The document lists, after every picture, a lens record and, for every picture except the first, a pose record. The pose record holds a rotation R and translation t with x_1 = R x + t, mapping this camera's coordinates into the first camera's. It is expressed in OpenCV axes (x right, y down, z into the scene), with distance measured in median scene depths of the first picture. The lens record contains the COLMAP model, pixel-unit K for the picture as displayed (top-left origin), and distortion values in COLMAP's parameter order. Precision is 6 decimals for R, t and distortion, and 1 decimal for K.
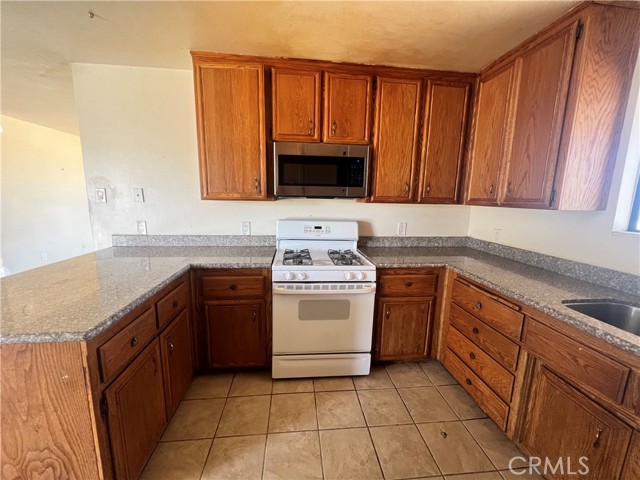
lens RADIAL K [[255.3, 0, 320.0], [0, 255.3, 240.0], [0, 0, 1]] dist [0.000409, -0.000334]
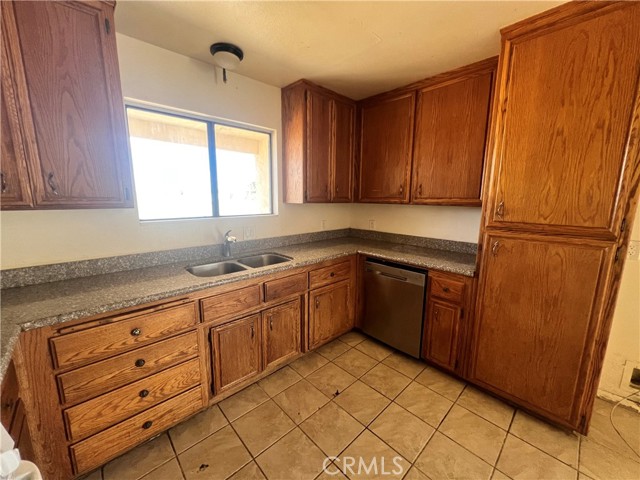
lens RADIAL K [[255.3, 0, 320.0], [0, 255.3, 240.0], [0, 0, 1]] dist [0.000409, -0.000334]
pose [[-0.615721, -0.150288, 0.773499, -0.306903], [0.112218, 0.954912, 0.274863, -0.173920], [-0.779932, 0.256040, -0.571095, 0.938300]]
